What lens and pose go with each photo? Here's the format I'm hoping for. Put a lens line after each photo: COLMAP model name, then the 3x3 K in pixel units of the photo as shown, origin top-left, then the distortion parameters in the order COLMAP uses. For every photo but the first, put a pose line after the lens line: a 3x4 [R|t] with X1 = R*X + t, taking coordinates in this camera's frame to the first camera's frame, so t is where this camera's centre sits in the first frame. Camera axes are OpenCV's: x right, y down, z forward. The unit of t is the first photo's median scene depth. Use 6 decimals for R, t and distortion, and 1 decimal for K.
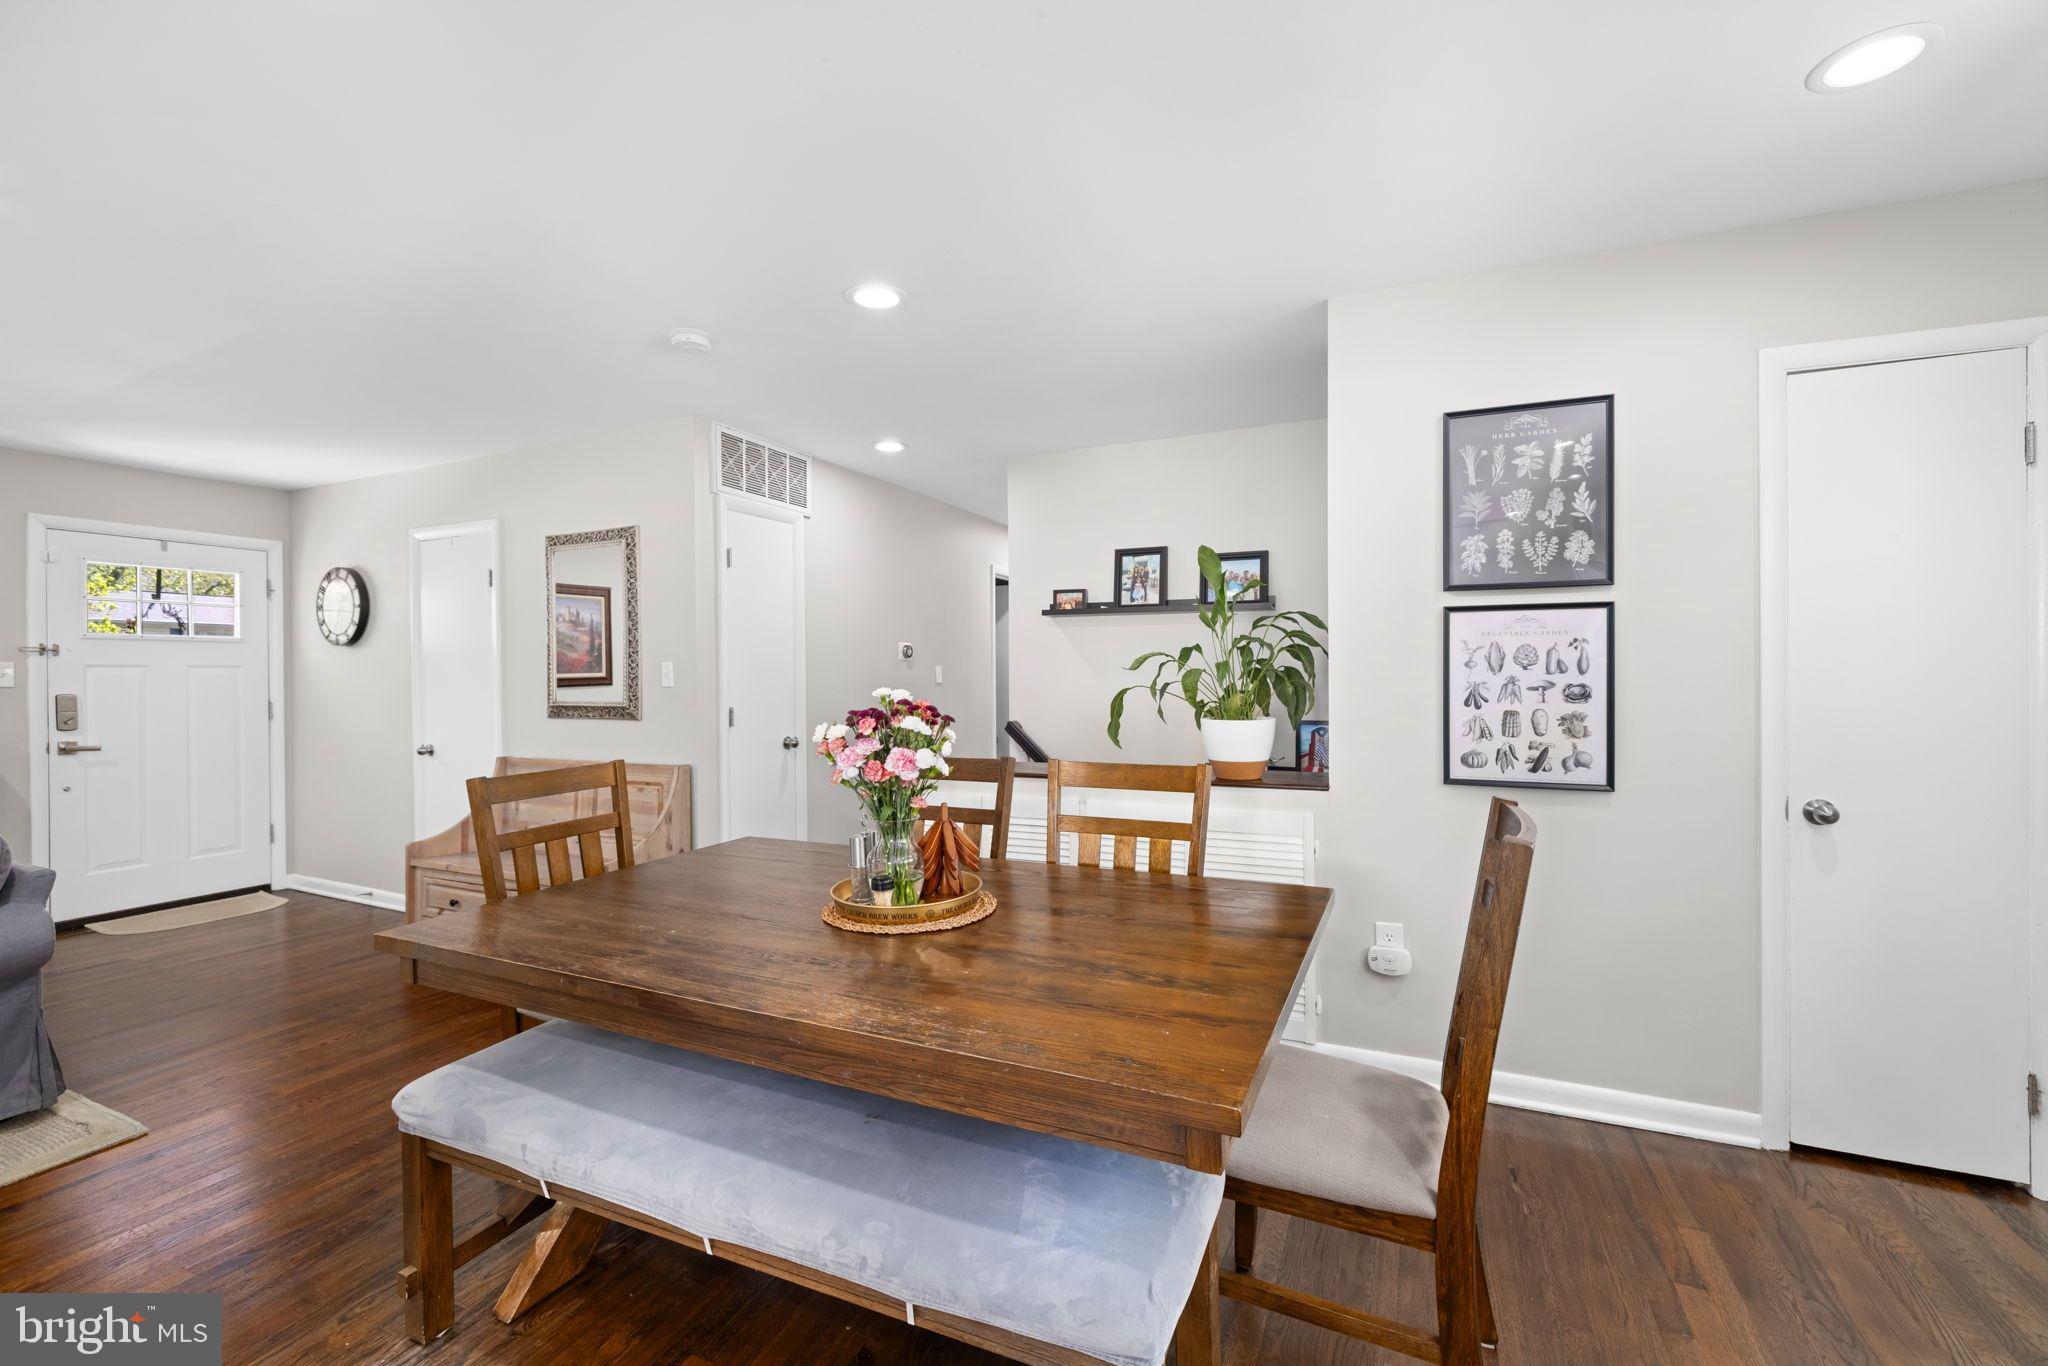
lens RADIAL K [[847.3, 0, 1030.7], [0, 847.3, 679.9], [0, 0, 1]] dist [-0.001475, -0.000524]
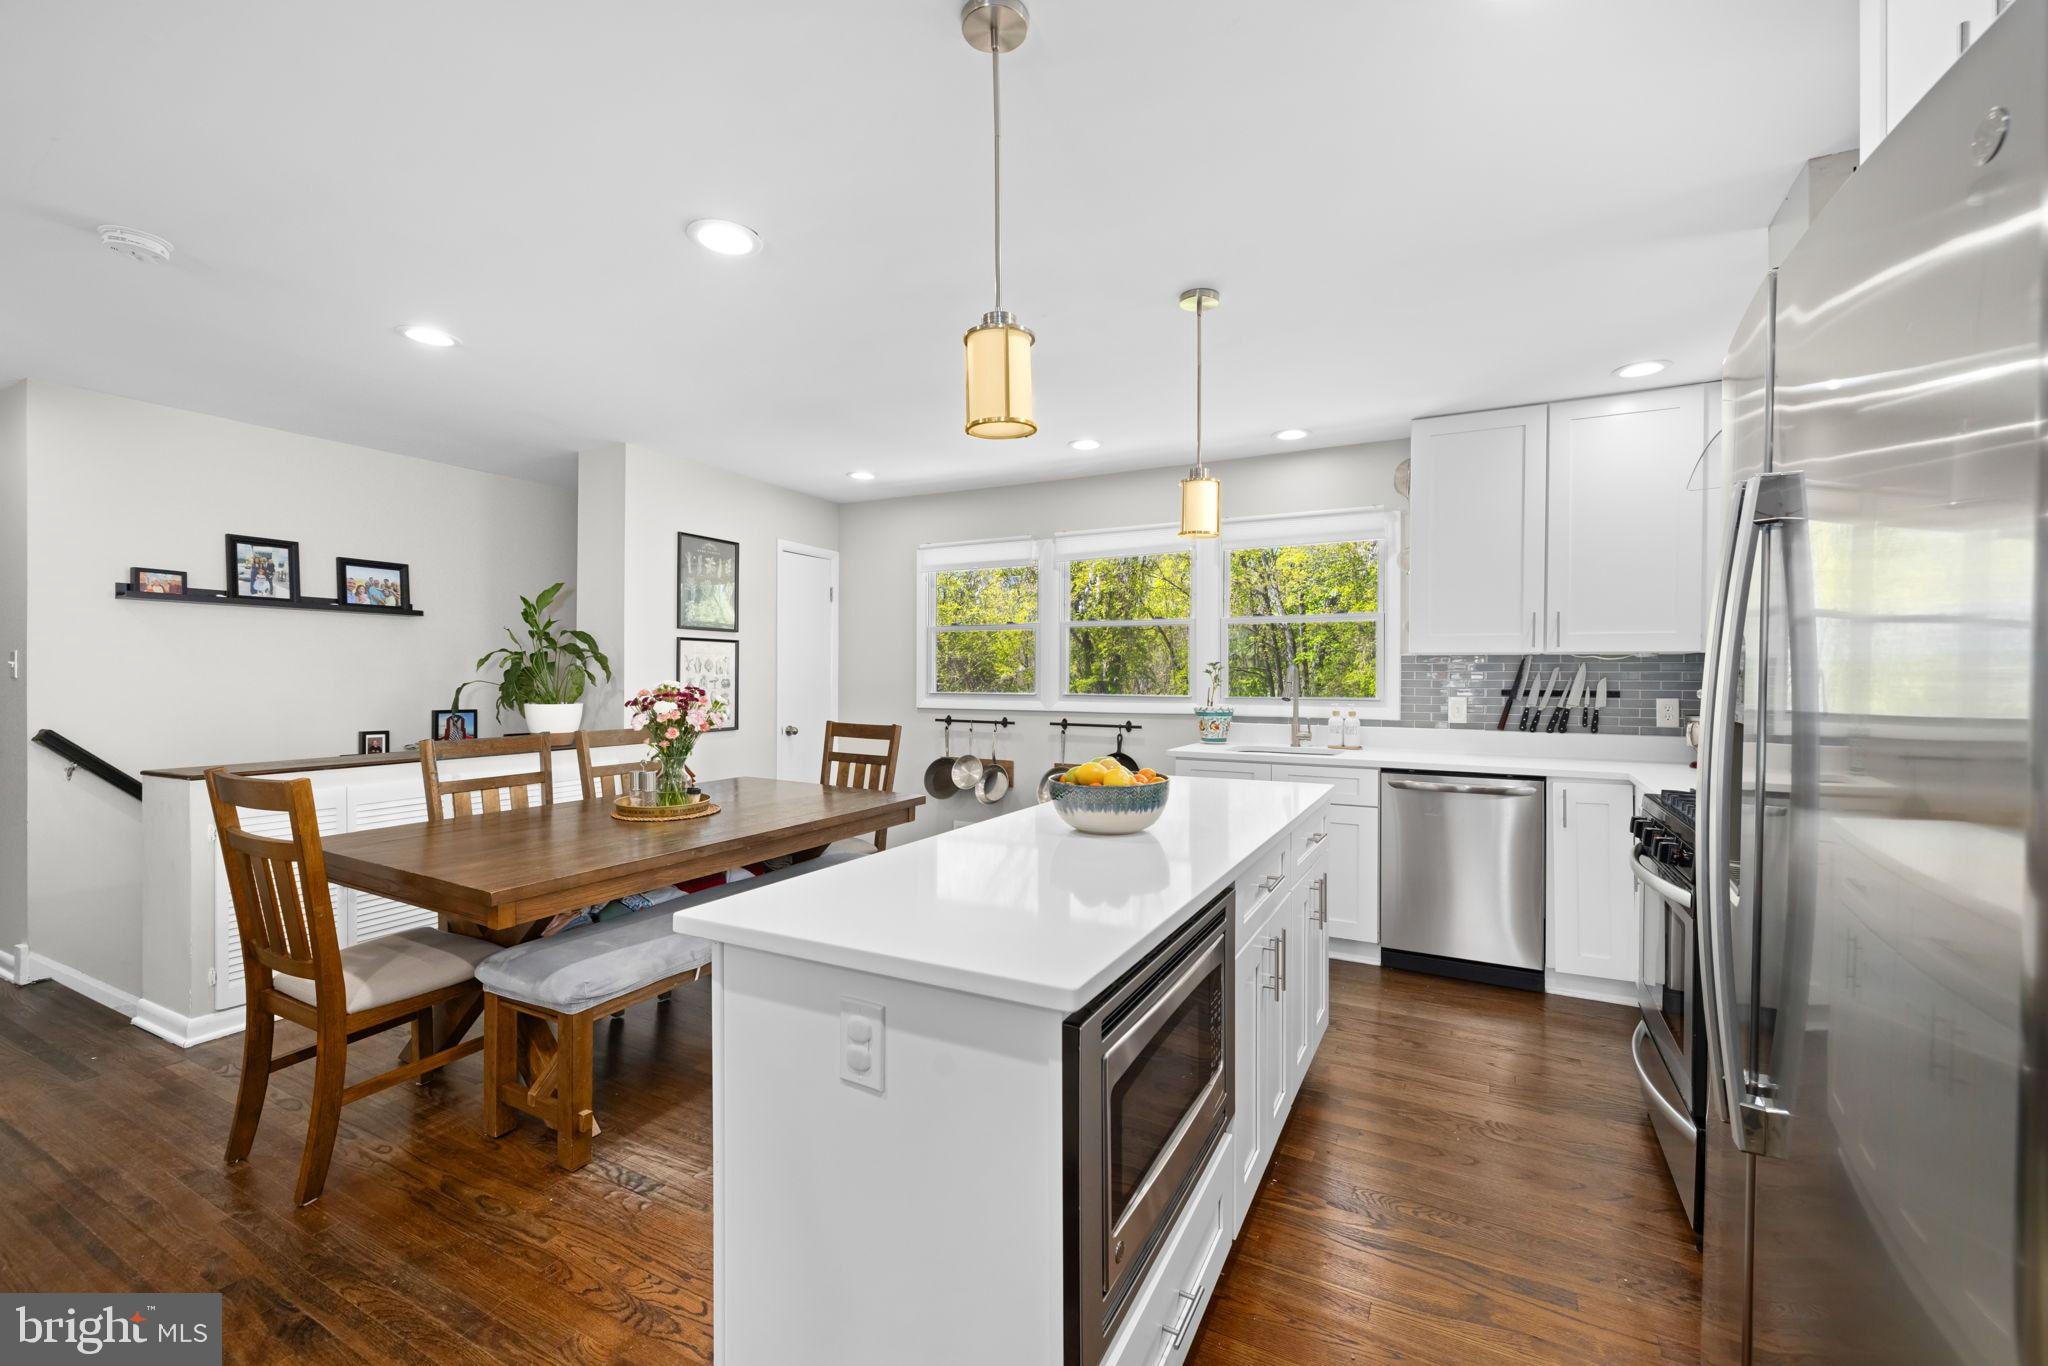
lens RADIAL K [[847.3, 0, 1038.5], [0, 847.3, 673.3], [0, 0, 1]] dist [-0.001475, -0.000524]
pose [[0.069894, 0.009464, 0.997510, -0.773124], [-0.001513, 0.999955, -0.009381, 0.005348], [-0.997553, -0.000854, 0.069906, 0.053679]]
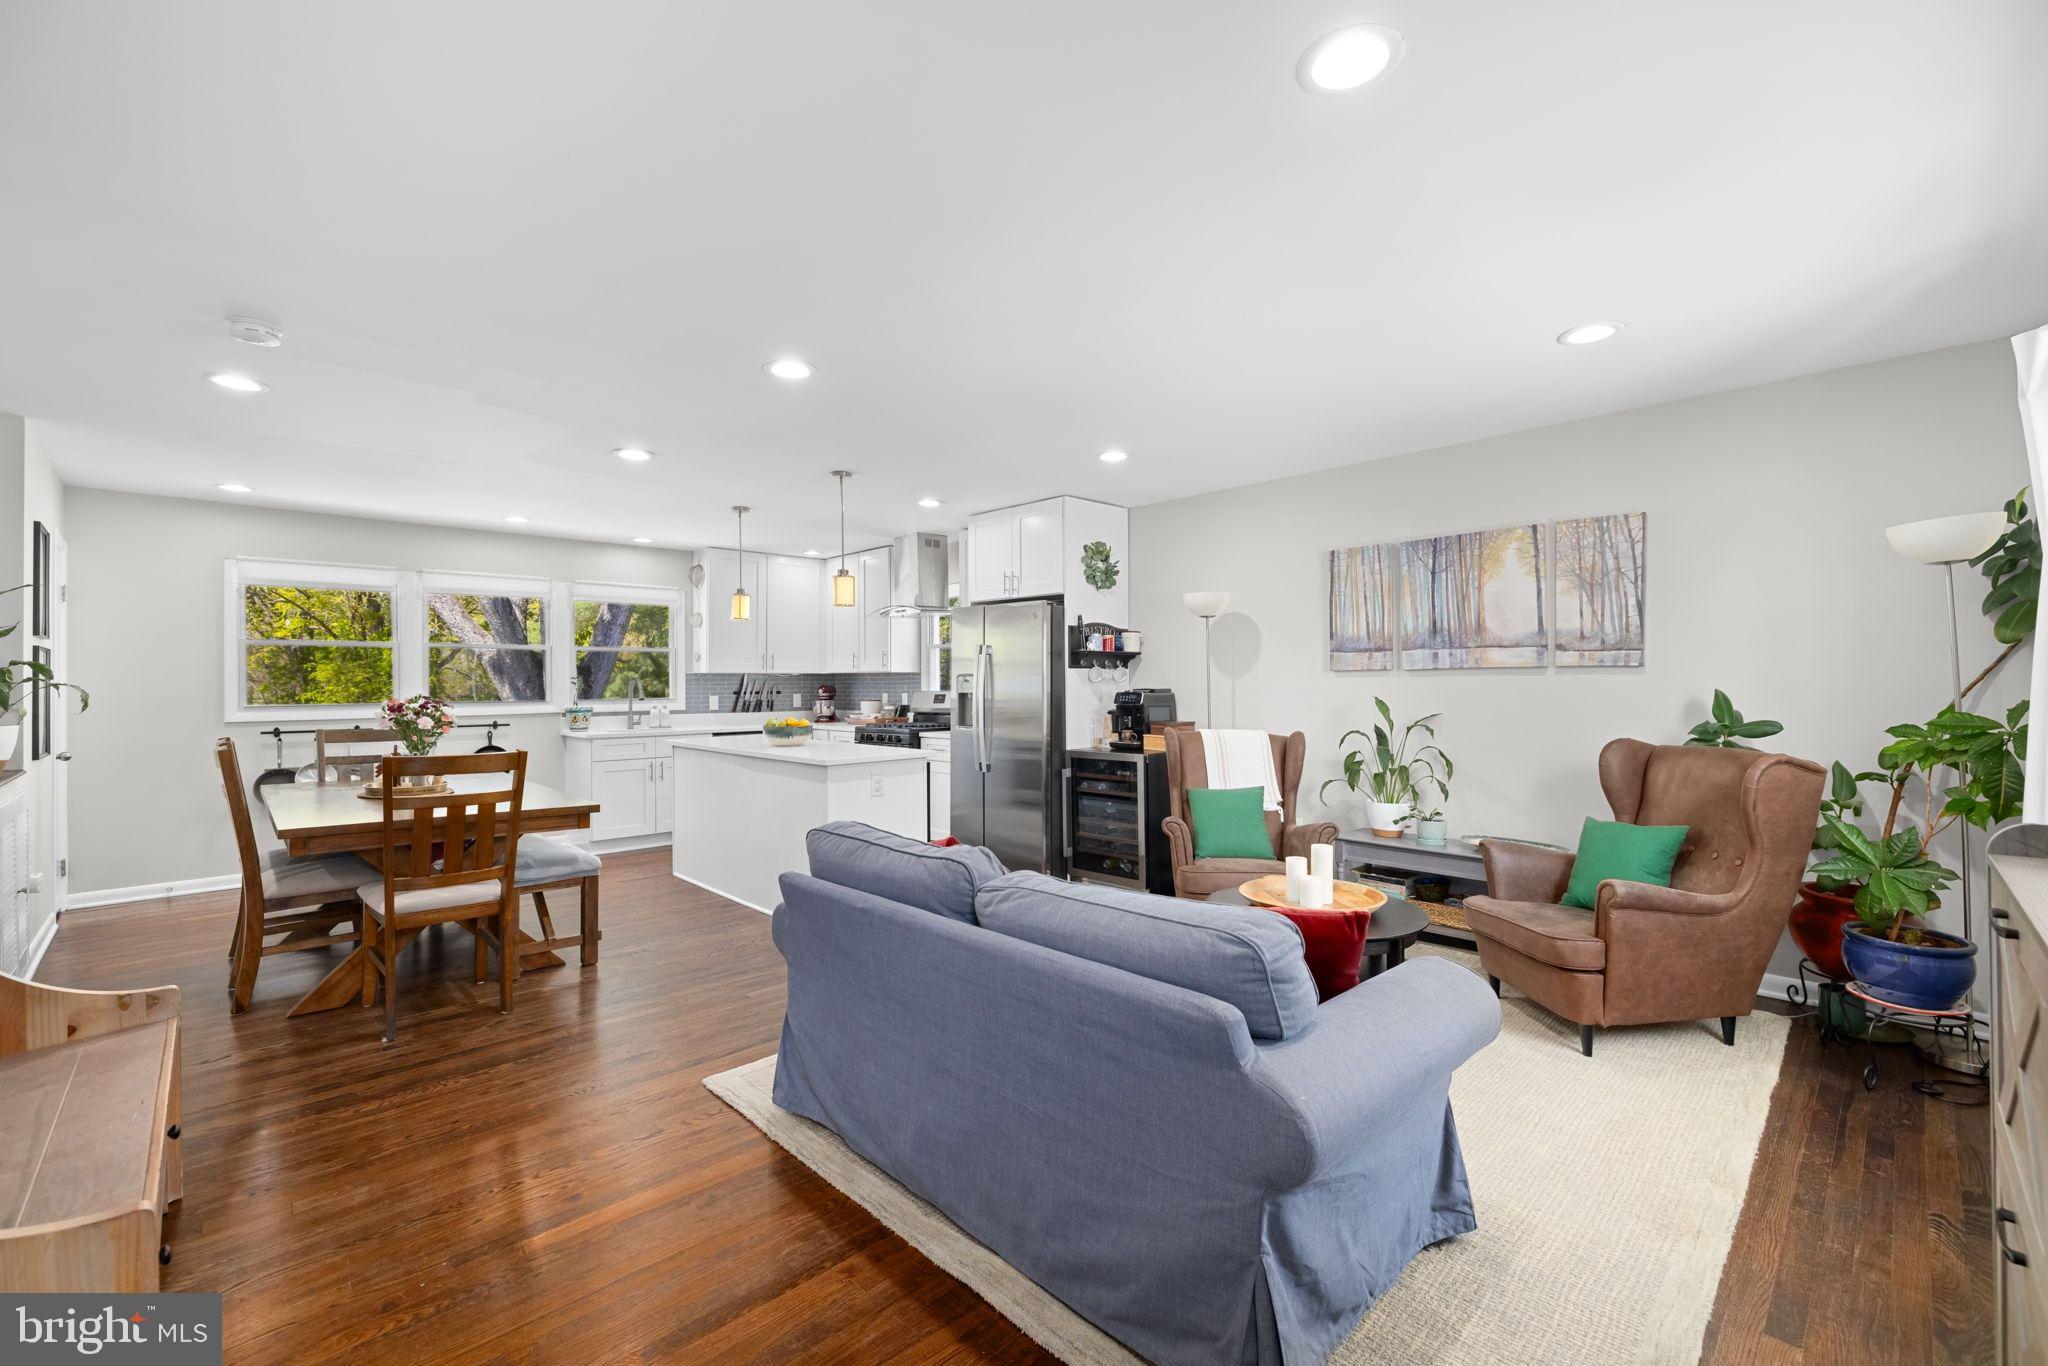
lens RADIAL K [[847.3, 0, 1030.6], [0, 847.3, 686.0], [0, 0, 1]] dist [-0.001475, -0.000524]
pose [[-0.929555, 0.010397, 0.368537, -1.070444], [0.012713, 0.999912, 0.003857, 0.003004], [-0.368464, 0.008271, -0.929605, 1.075434]]
